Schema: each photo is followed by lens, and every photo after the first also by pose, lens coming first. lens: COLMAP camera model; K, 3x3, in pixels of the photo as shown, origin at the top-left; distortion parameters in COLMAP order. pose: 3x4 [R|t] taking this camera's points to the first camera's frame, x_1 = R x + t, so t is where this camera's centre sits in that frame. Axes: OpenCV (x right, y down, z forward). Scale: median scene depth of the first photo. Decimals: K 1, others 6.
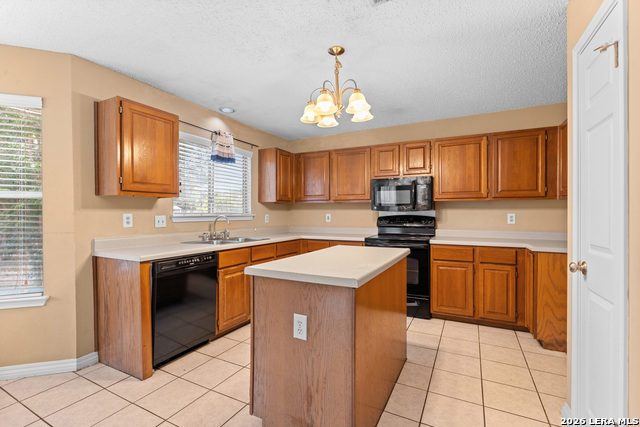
lens RADIAL K [[290.5, 0, 320.5], [0, 290.5, 214.2], [0, 0, 1]] dist [-0.008945, 0.003856]
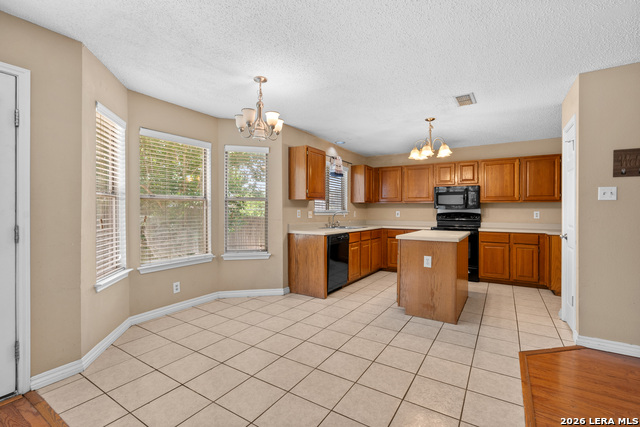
lens RADIAL K [[290.5, 0, 320.9], [0, 290.5, 211.0], [0, 0, 1]] dist [-0.008945, 0.003856]
pose [[0.996543, 0.005720, -0.082876, -0.316739], [-0.006151, 0.999969, -0.004939, 0.010604], [0.082846, 0.005431, 0.996548, -0.569256]]
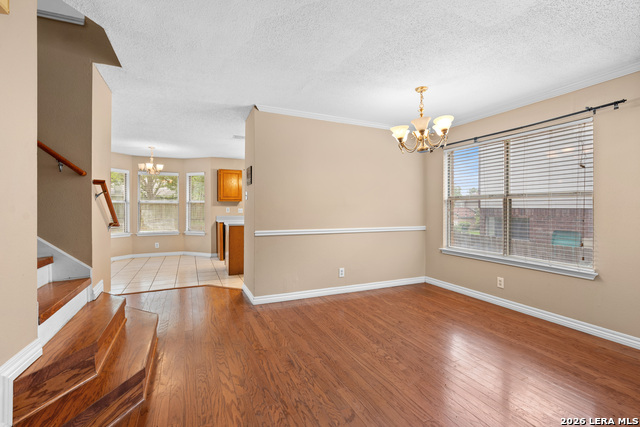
lens RADIAL K [[290.5, 0, 320.9], [0, 290.5, 207.1], [0, 0, 1]] dist [-0.008945, 0.003856]
pose [[0.785298, 0.006501, -0.619083, 1.424924], [-0.005124, 0.999979, 0.004002, -0.017858], [0.619096, 0.000029, 0.785315, -0.514462]]
